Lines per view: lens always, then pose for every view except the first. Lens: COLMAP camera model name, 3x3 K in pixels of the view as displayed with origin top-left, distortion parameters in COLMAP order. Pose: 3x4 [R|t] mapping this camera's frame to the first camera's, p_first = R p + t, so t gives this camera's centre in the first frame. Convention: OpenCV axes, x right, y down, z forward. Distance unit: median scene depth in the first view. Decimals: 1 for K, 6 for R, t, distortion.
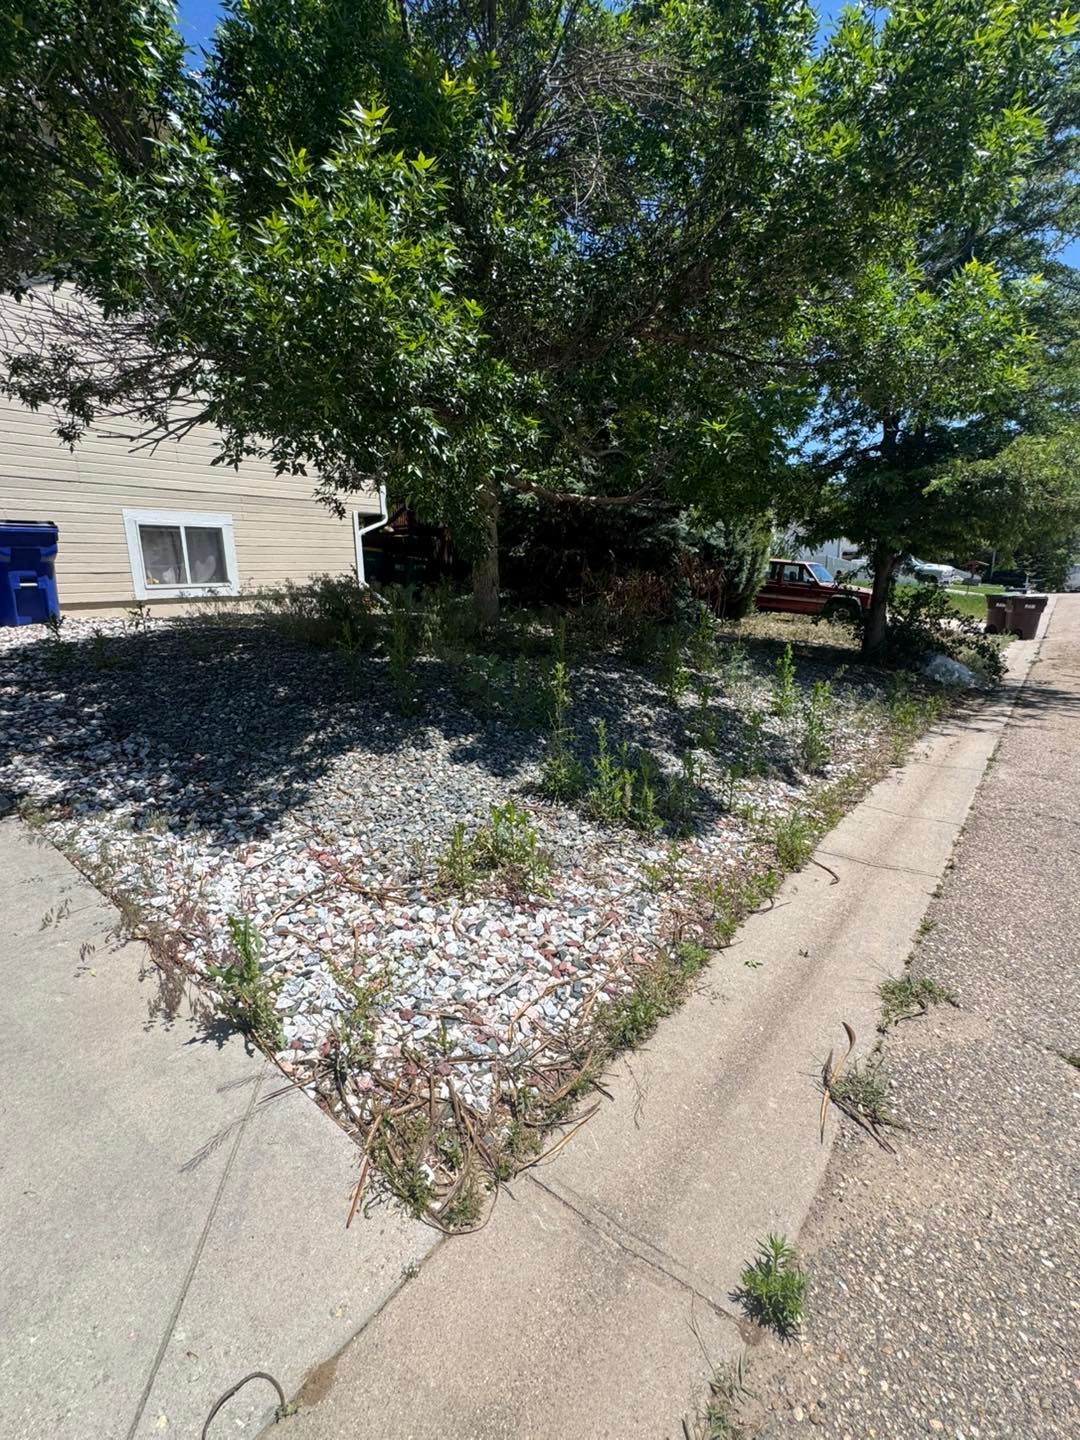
lens RADIAL K [[663.7, 0, 543.2], [0, 663.7, 719.1], [0, 0, 1]] dist [0.000086, -0.000822]
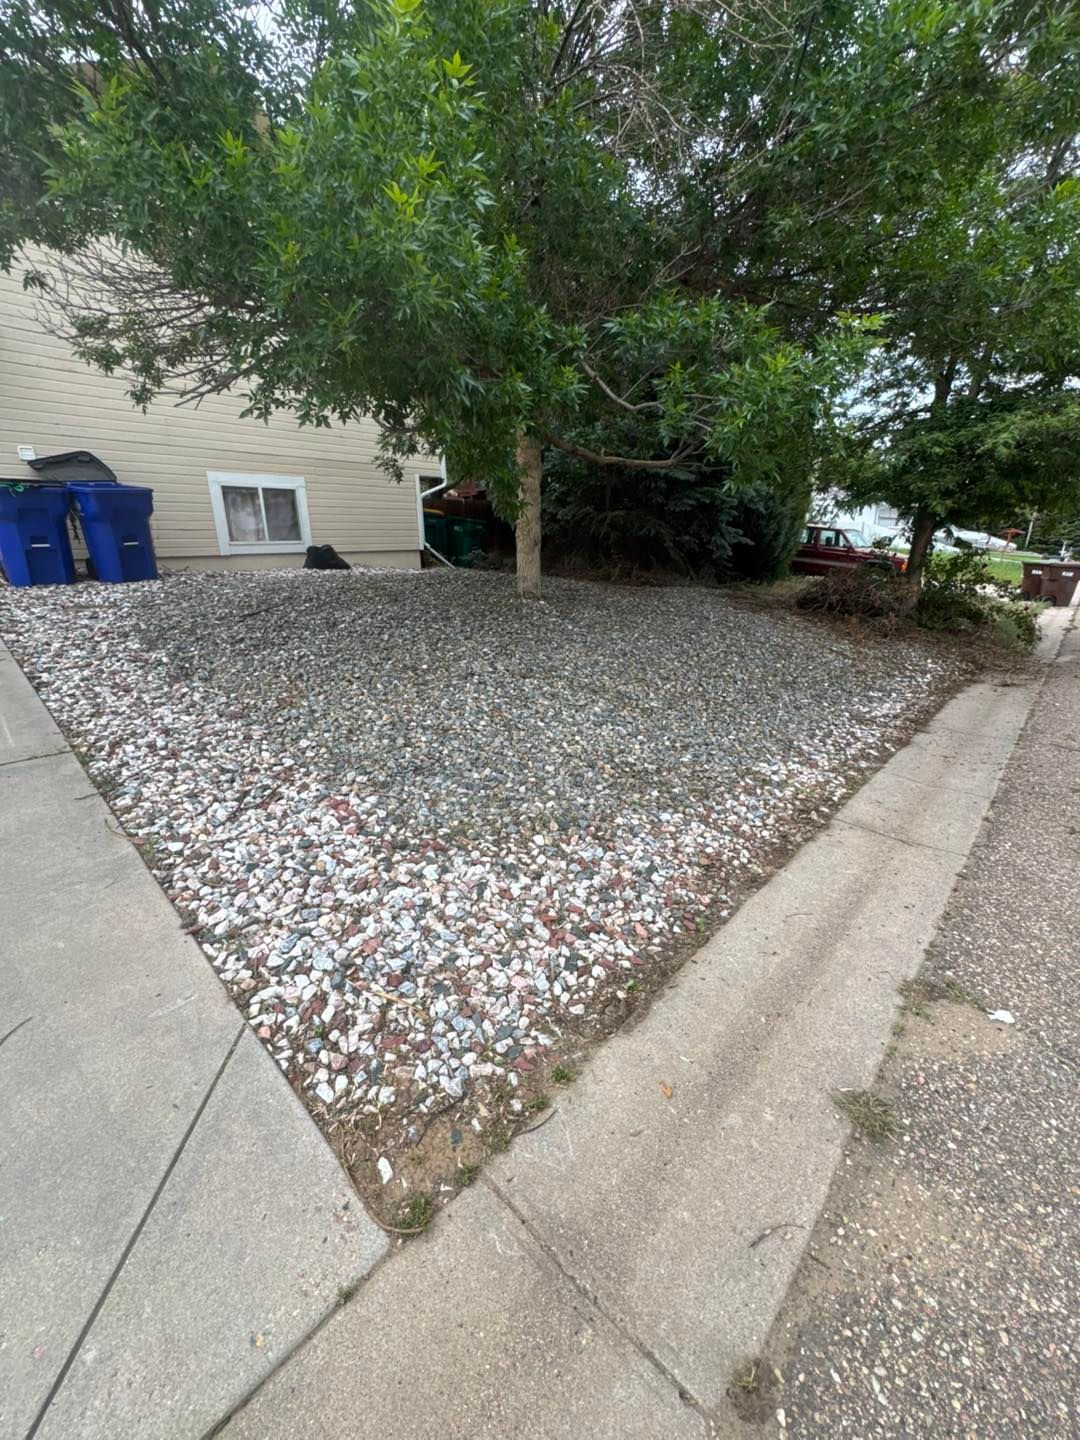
lens RADIAL K [[585.0, 0, 531.8], [0, 585.0, 717.4], [0, 0, 1]] dist [-0.002362, 0.000701]
pose [[0.994886, 0.039150, -0.093112, 0.048881], [-0.031103, 0.995779, 0.086355, -0.021406], [0.096100, -0.083017, 0.991904, 0.140529]]
